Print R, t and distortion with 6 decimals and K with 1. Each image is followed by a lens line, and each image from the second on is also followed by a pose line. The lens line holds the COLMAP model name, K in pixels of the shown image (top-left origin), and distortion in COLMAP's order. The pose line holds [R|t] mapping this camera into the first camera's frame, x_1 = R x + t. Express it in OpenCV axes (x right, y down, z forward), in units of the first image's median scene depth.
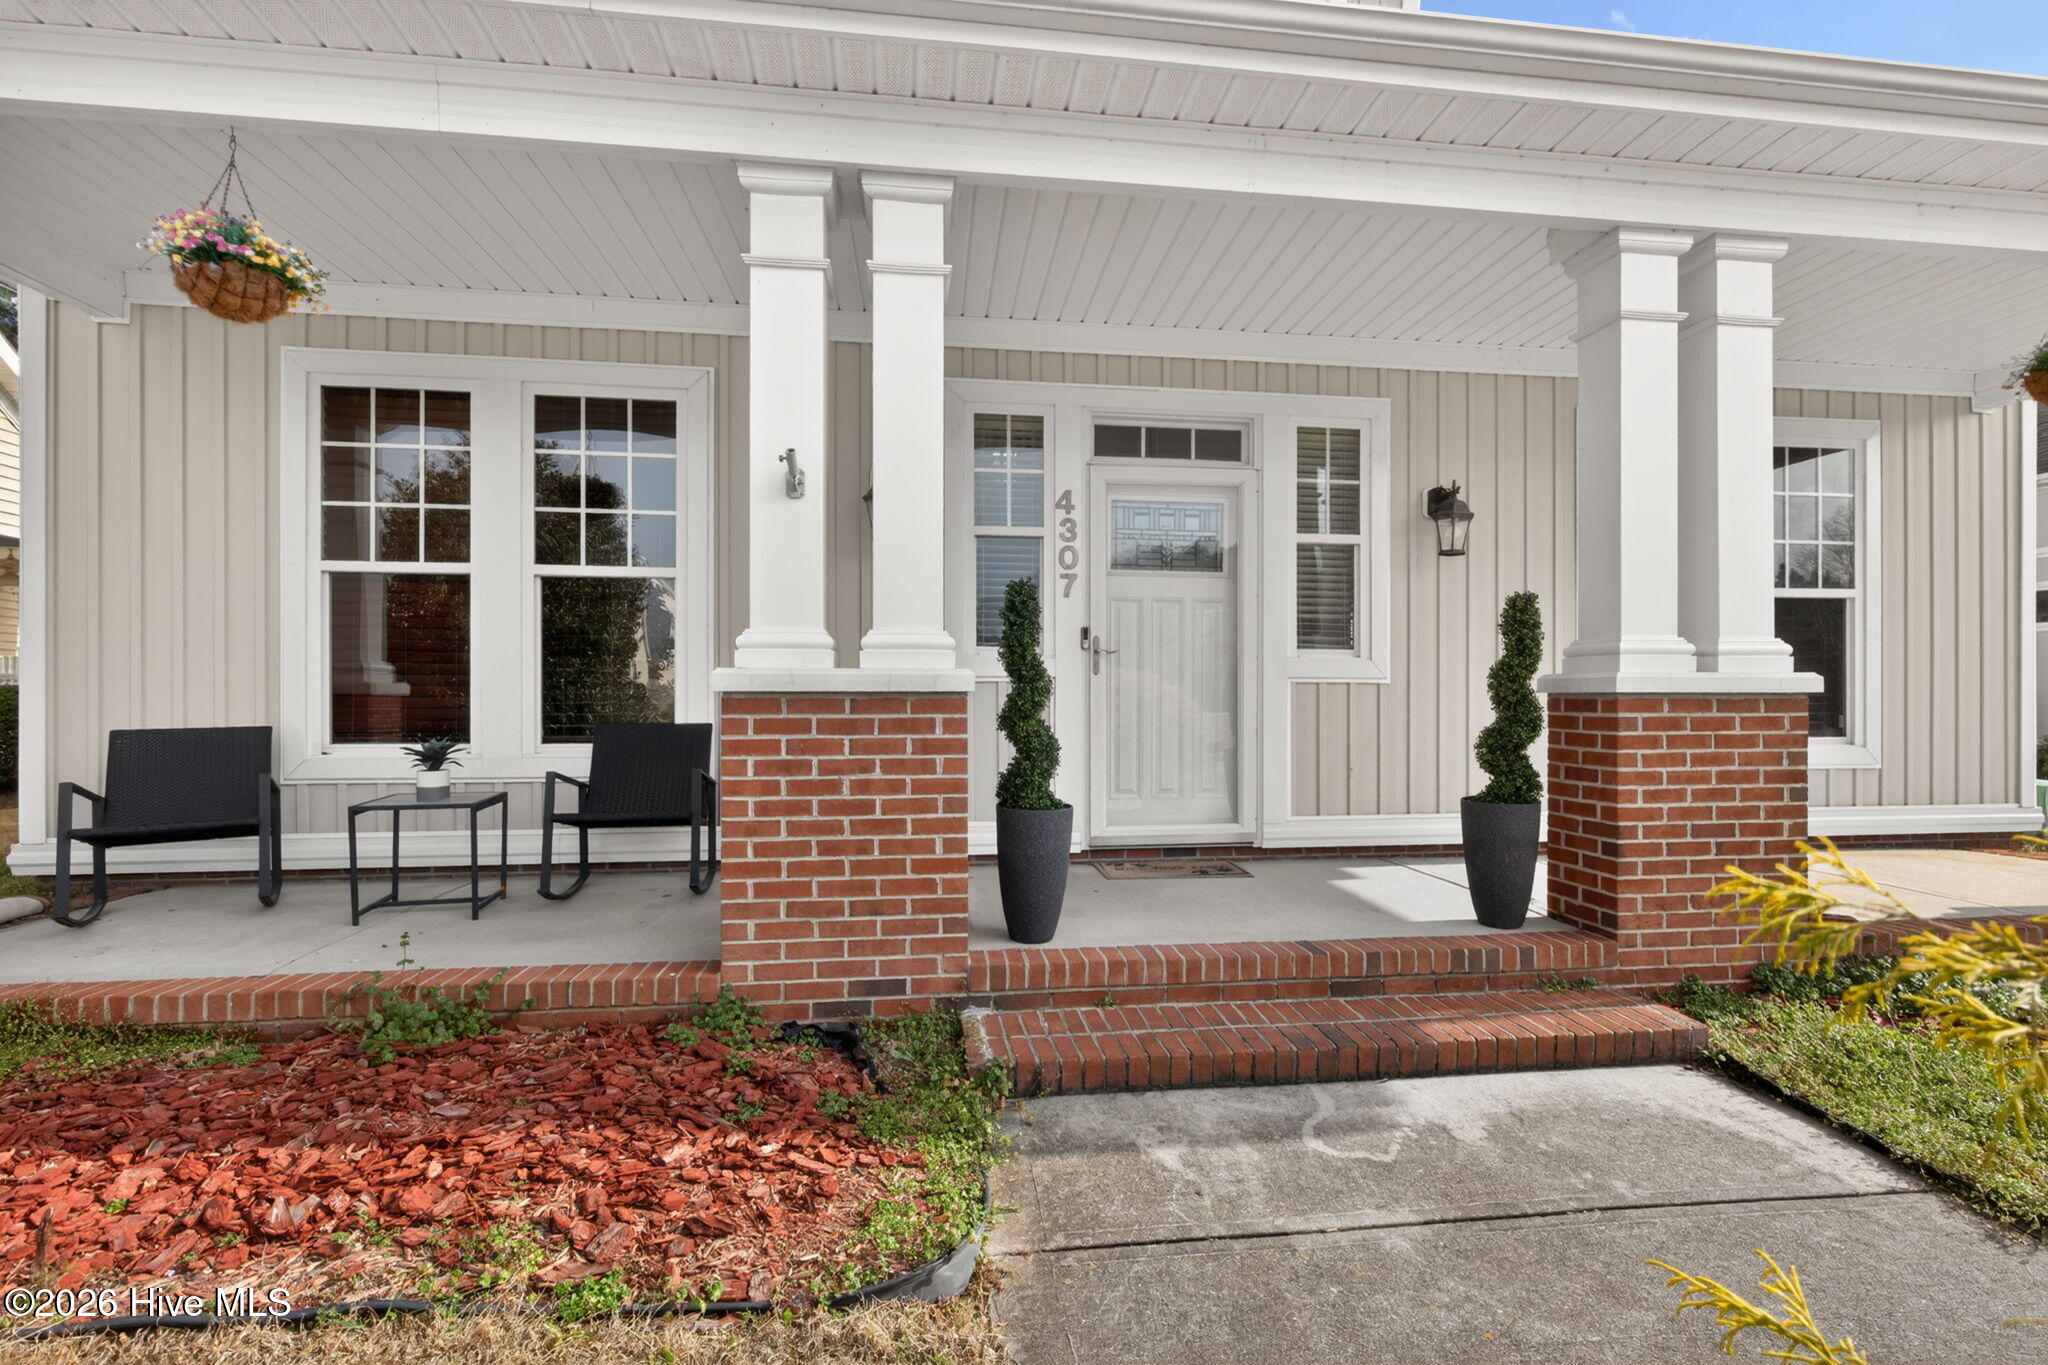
lens RADIAL K [[934.9, 0, 1024.0], [0, 934.9, 682.5], [0, 0, 1]] dist [0.001929, -0.000351]
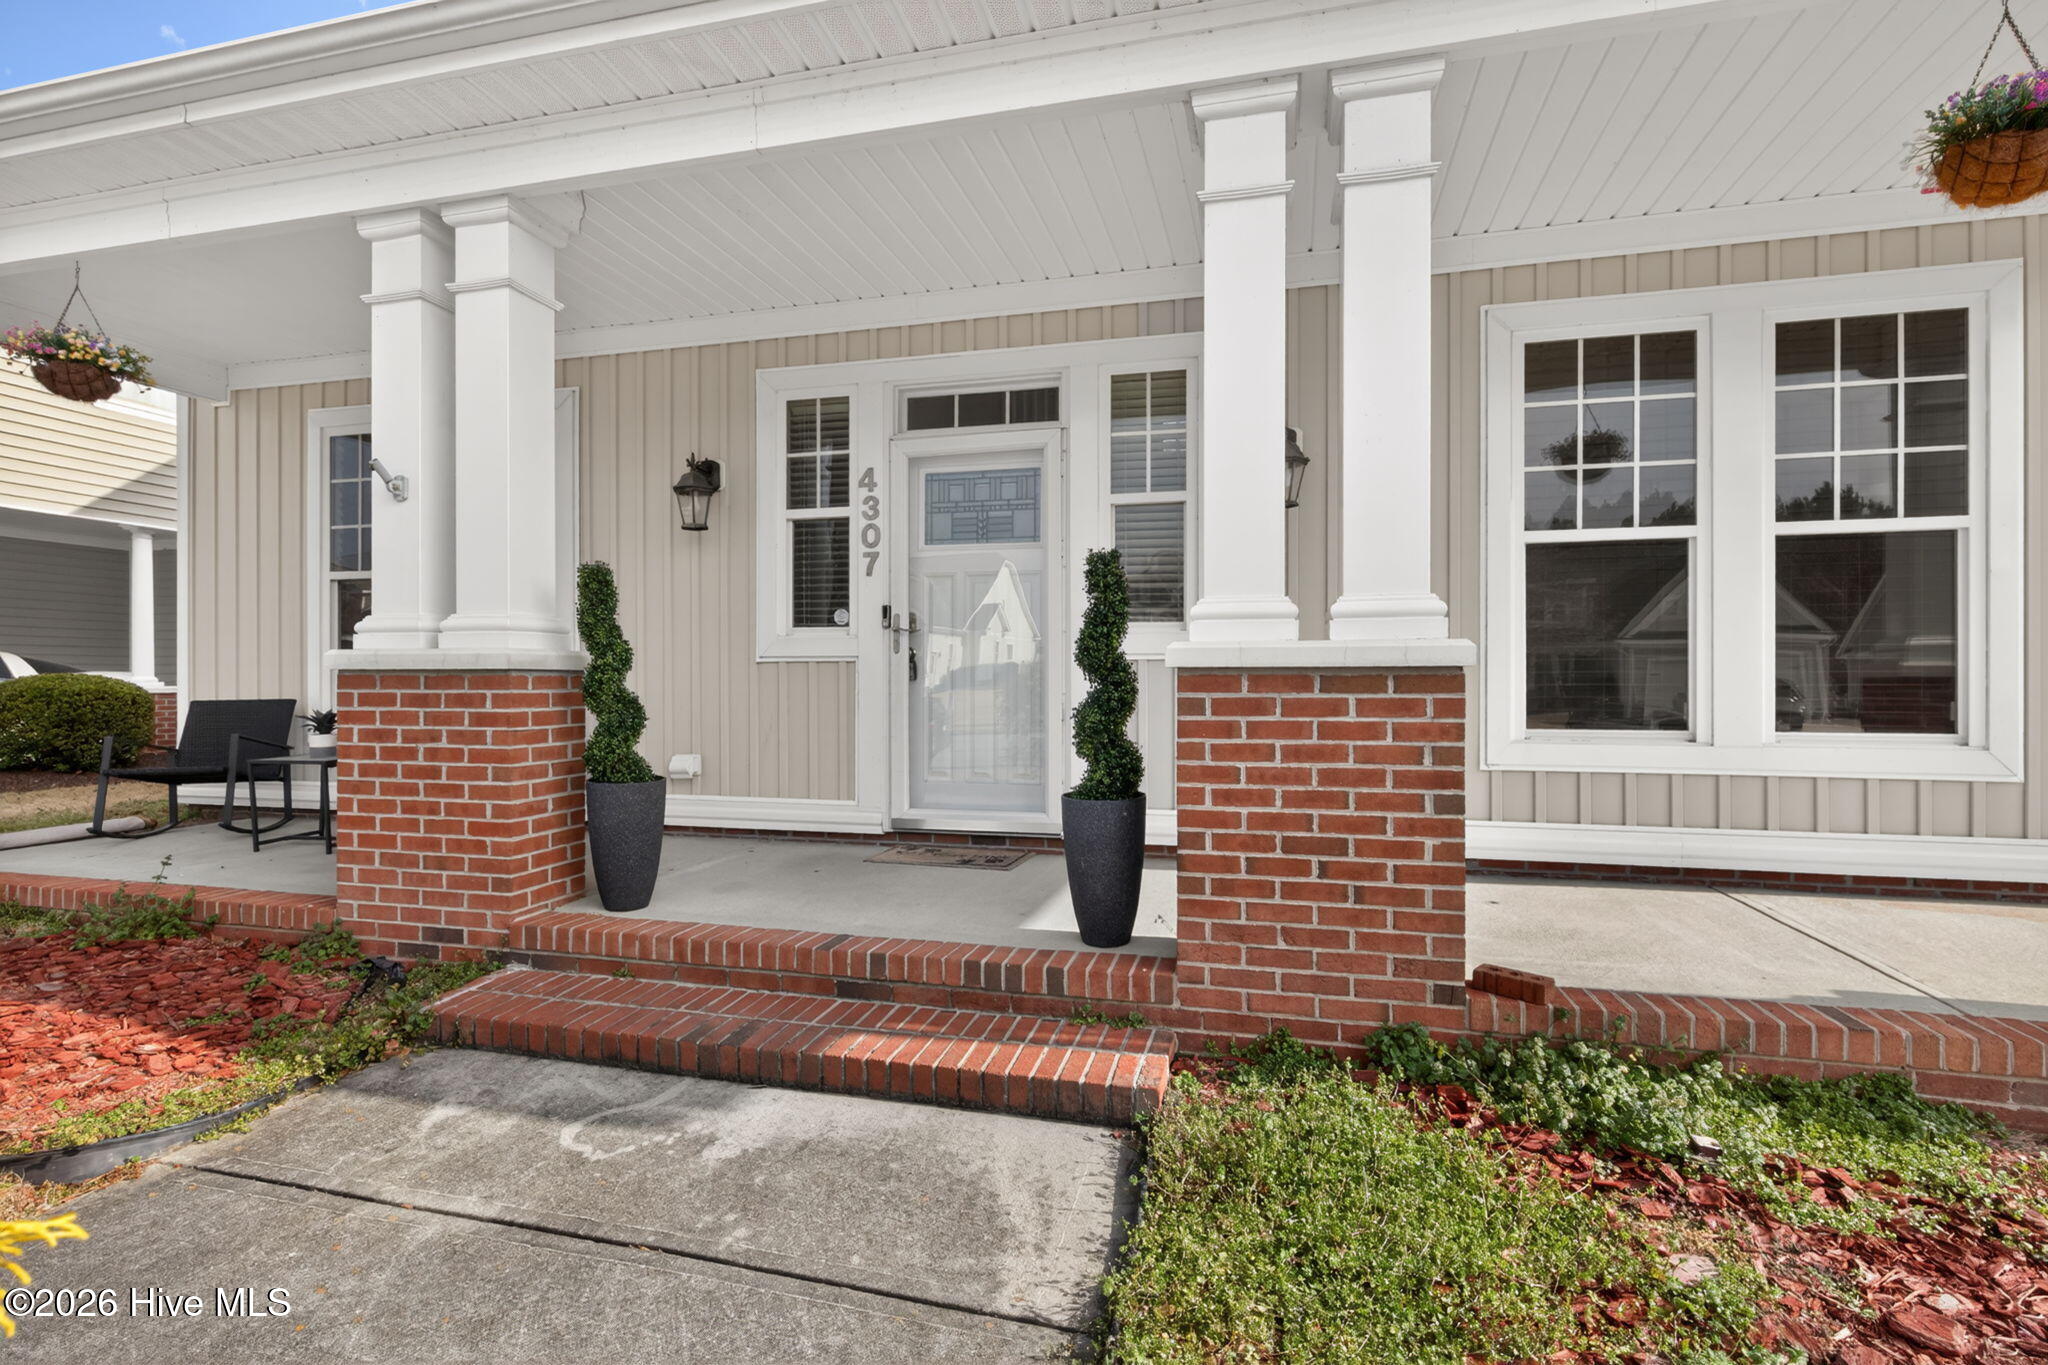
lens RADIAL K [[938.9, 0, 1035.5], [0, 938.9, 665.5], [0, 0, 1]] dist [0.002120, 0.000024]
pose [[0.928790, -0.005886, -0.370560, 0.822780], [0.005403, 0.999983, -0.002344, 0.010366], [0.370567, 0.000175, 0.928806, 0.198369]]
